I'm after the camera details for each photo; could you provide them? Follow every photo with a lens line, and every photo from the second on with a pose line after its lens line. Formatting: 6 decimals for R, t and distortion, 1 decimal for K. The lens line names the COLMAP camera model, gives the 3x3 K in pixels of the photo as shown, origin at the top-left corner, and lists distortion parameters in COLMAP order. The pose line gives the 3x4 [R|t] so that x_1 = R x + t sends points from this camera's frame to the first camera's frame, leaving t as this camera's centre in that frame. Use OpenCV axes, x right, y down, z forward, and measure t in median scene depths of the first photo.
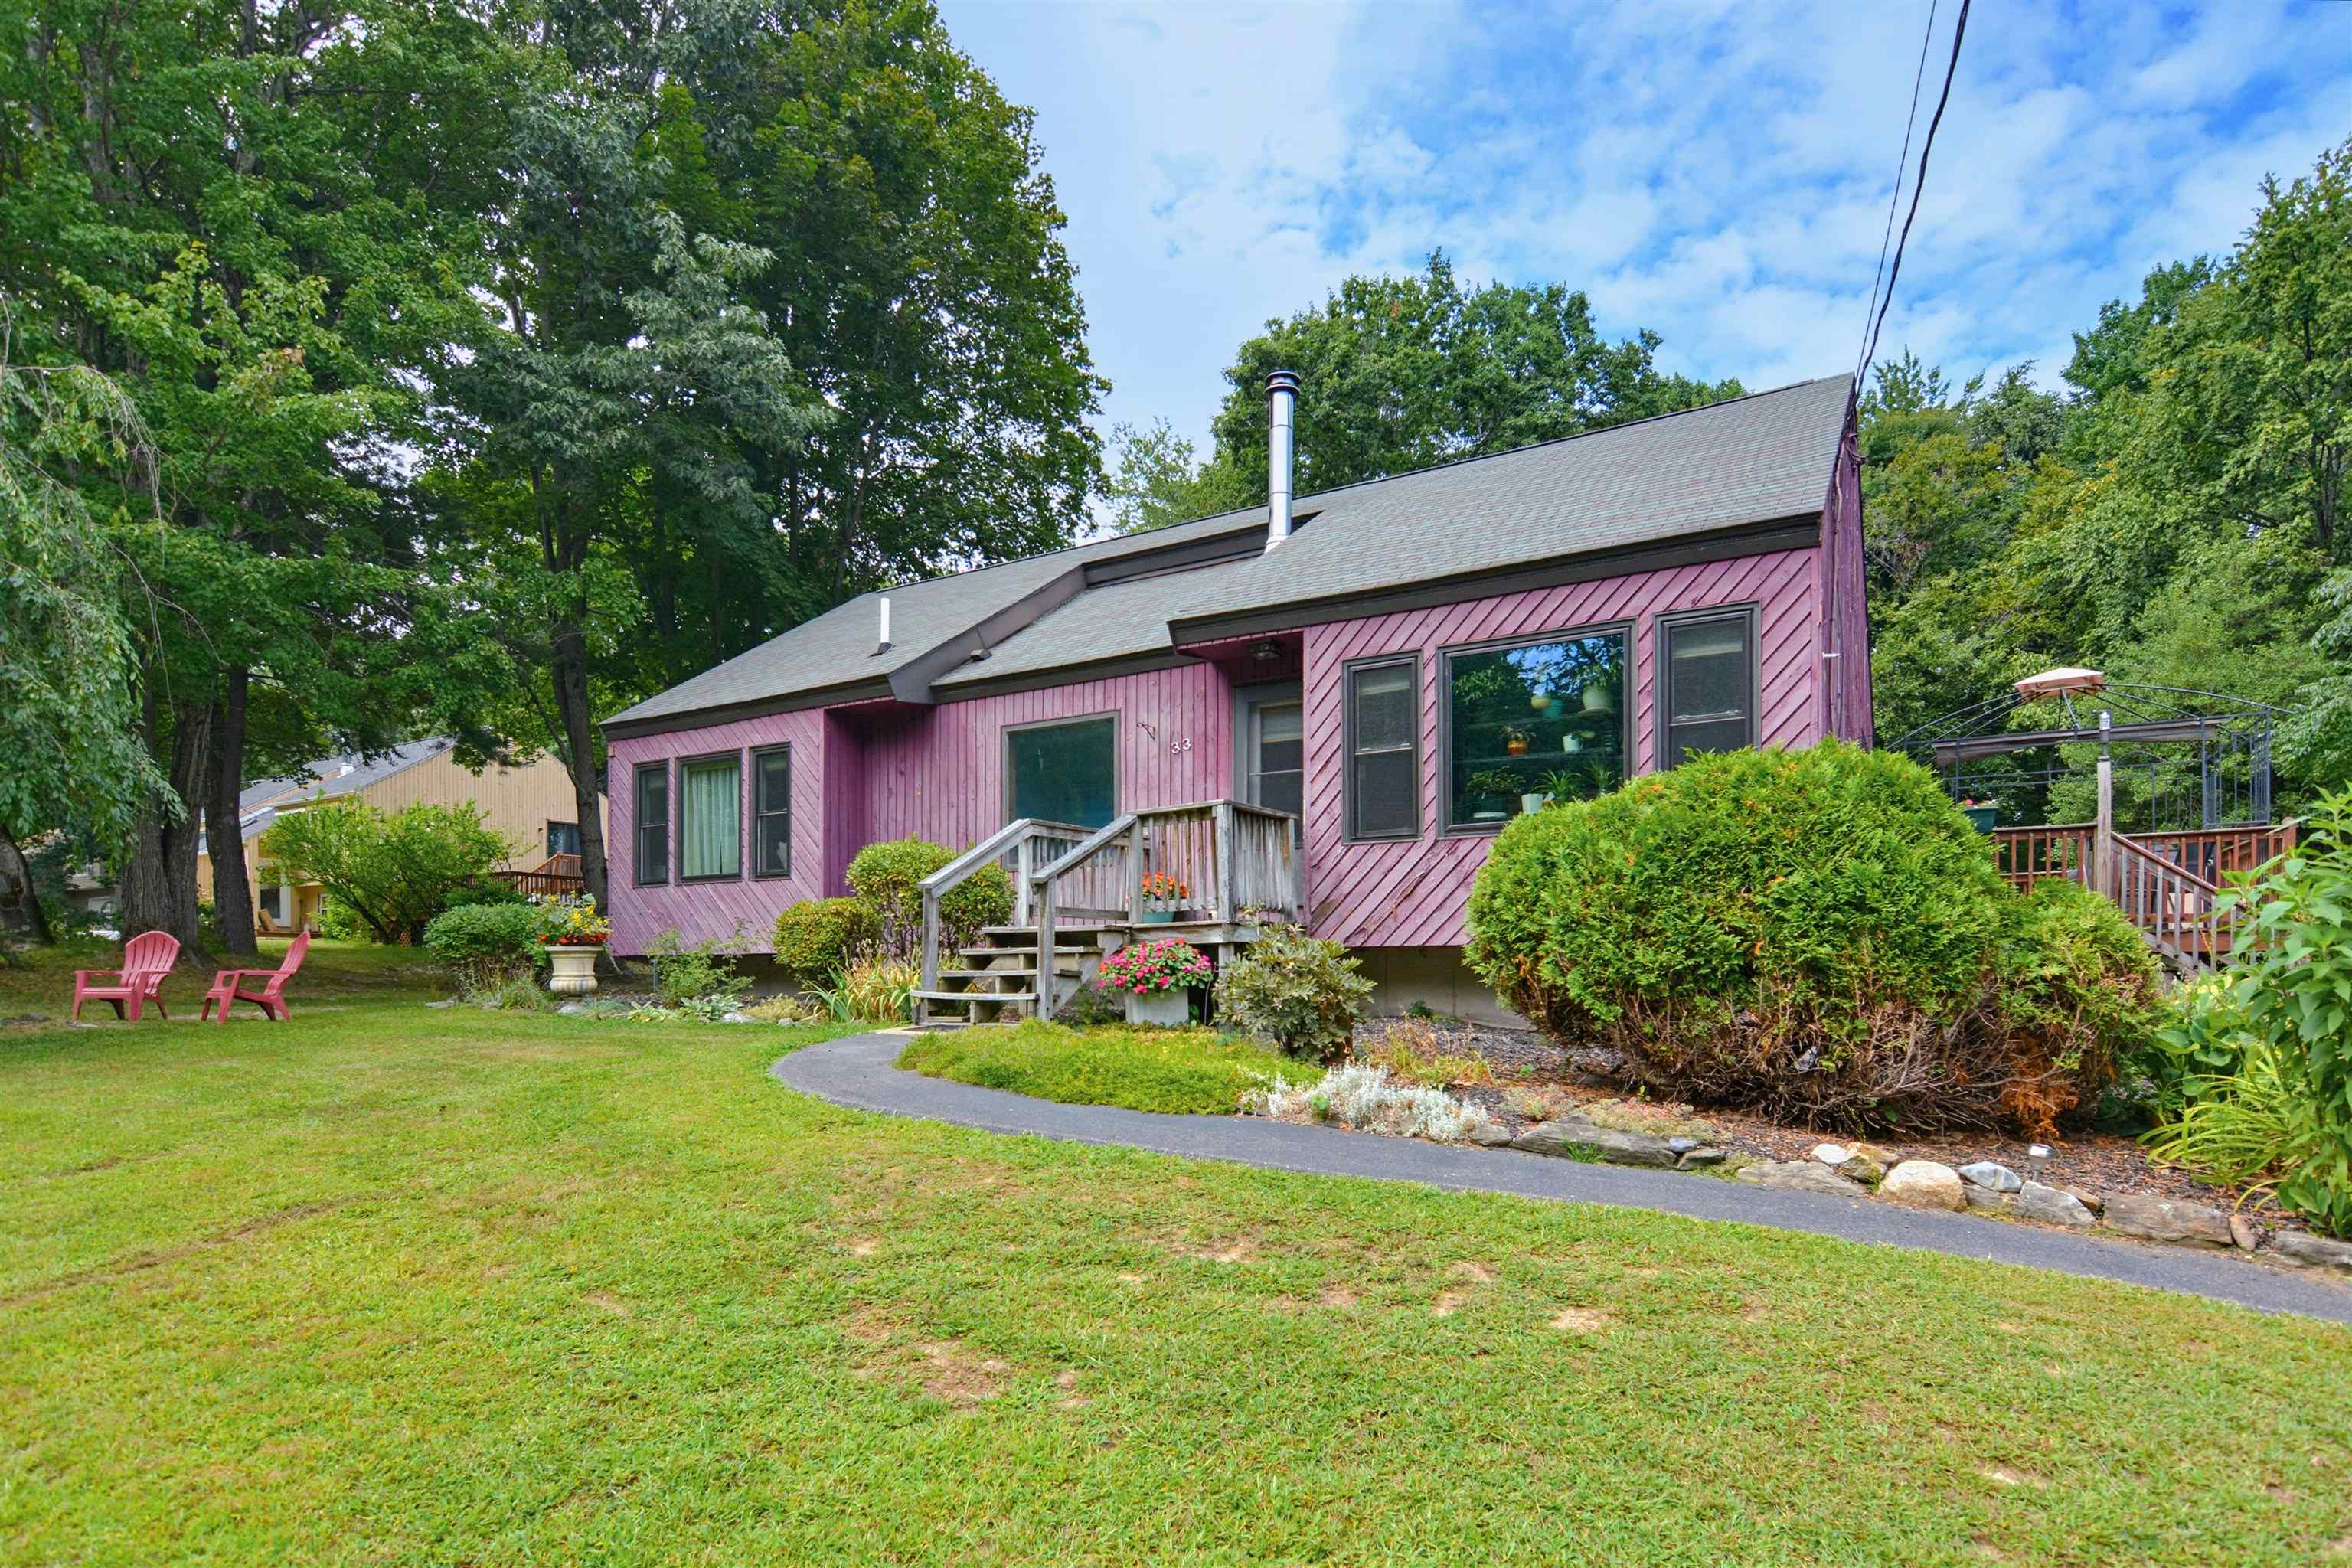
lens RADIAL K [[1227.7, 0, 1185.4], [0, 1227.7, 955.1], [0, 0, 1]] dist [-0.021073, -0.001818]
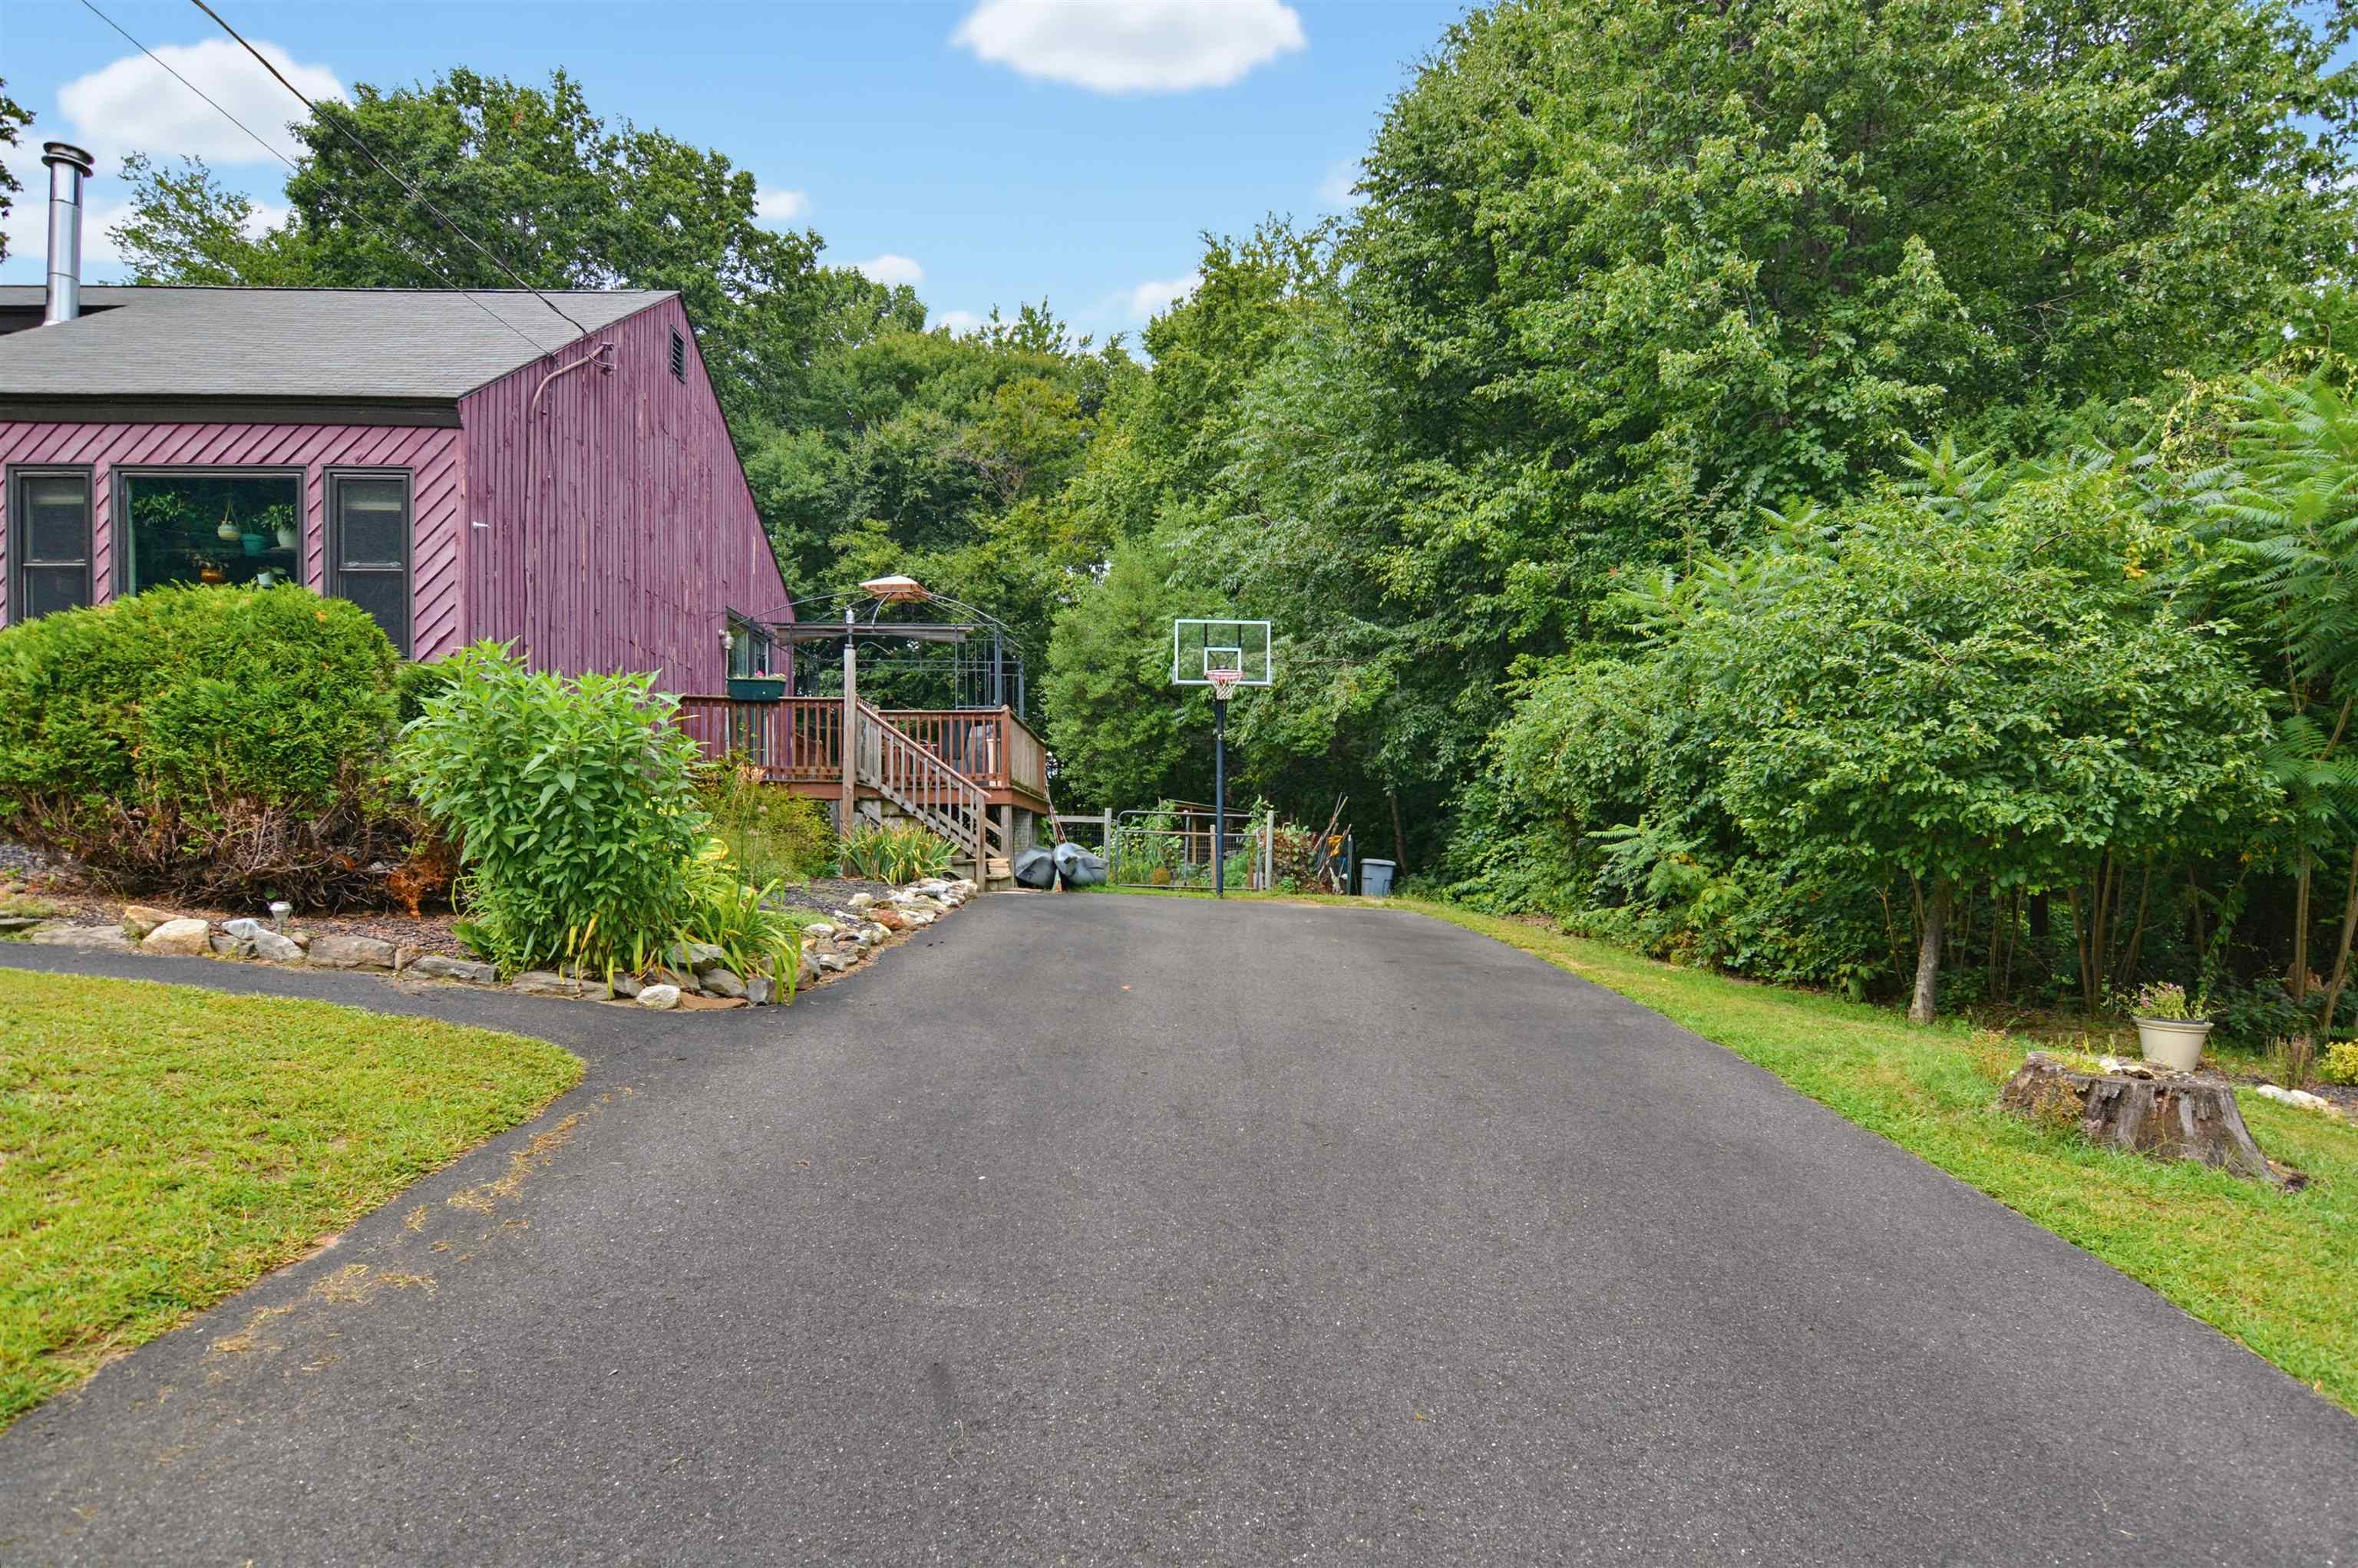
lens RADIAL K [[1240.3, 0, 1192.7], [0, 1240.3, 853.2], [0, 0, 1]] dist [-0.010686, -0.003693]
pose [[0.831448, 0.006216, 0.555567, 0.305529], [-0.015794, 0.999798, 0.012451, 0.028195], [-0.555377, -0.019127, 0.831378, -0.246992]]
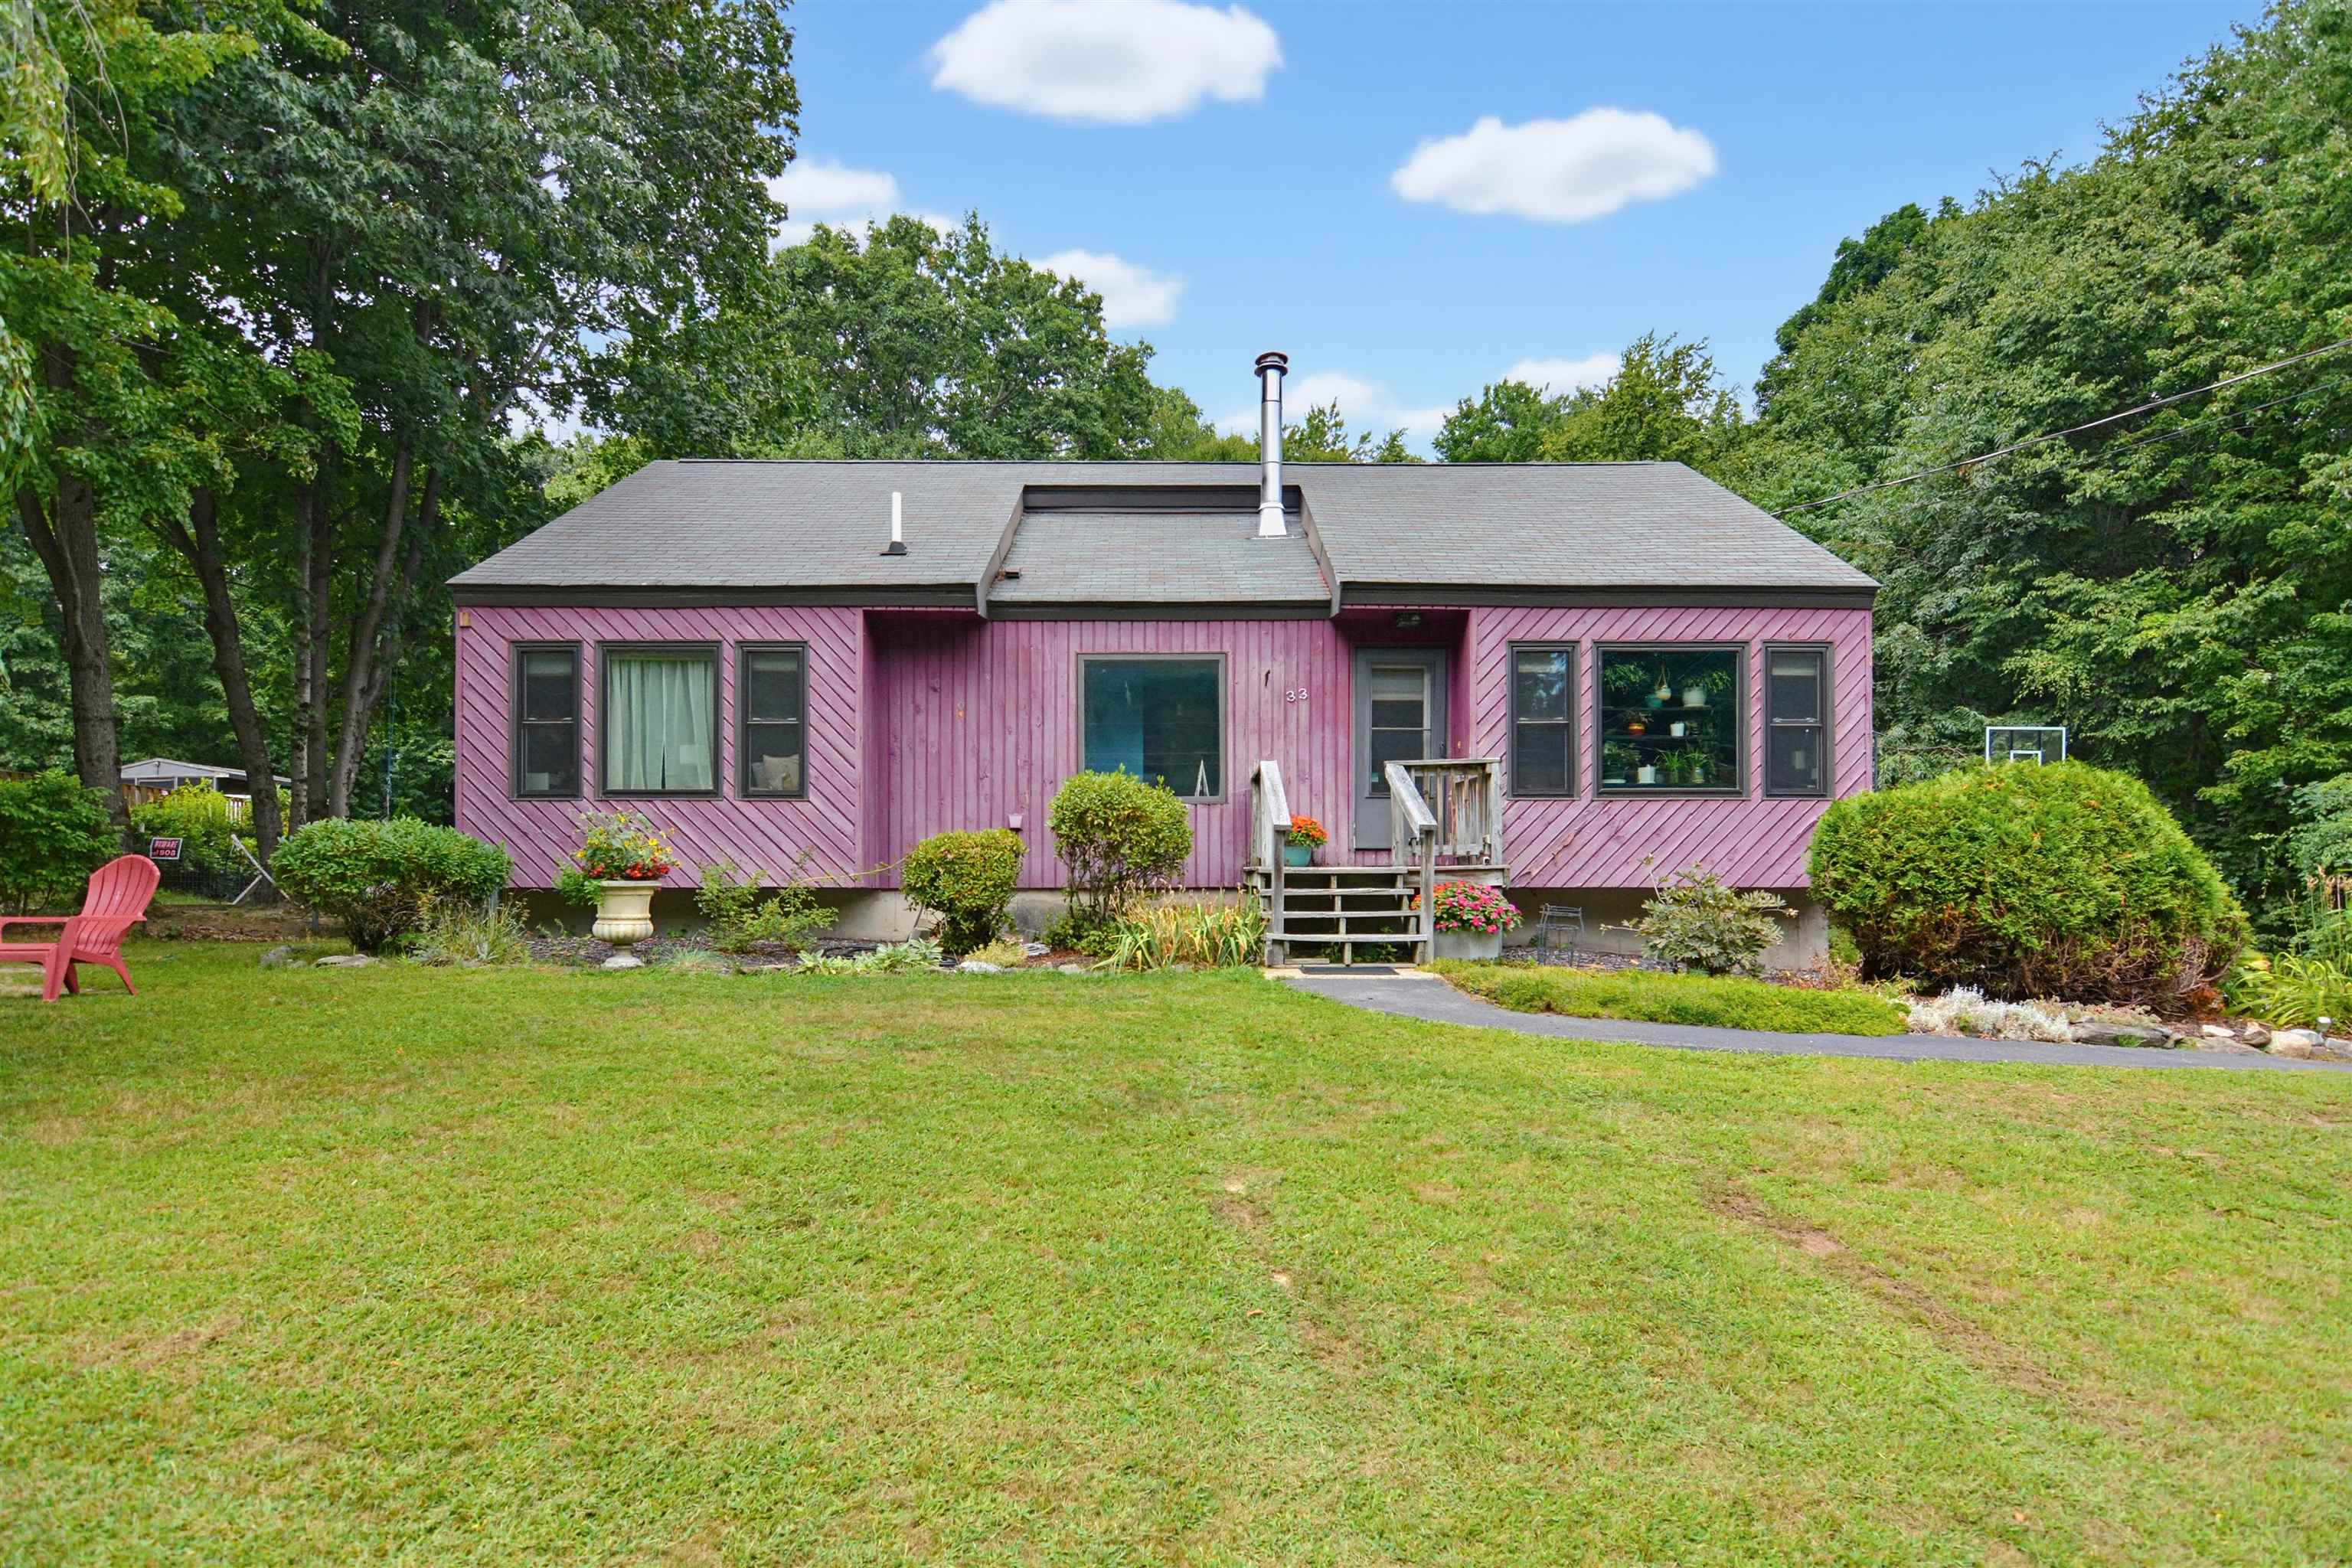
lens RADIAL K [[1142.8, 0, 1181.0], [0, 1142.8, 904.6], [0, 0, 1]] dist [-0.014417, -0.006518]
pose [[0.850353, -0.008351, 0.526147, -0.589884], [-0.006933, 0.999609, 0.027071, -0.014046], [-0.526167, -0.026668, 0.849963, 0.195868]]
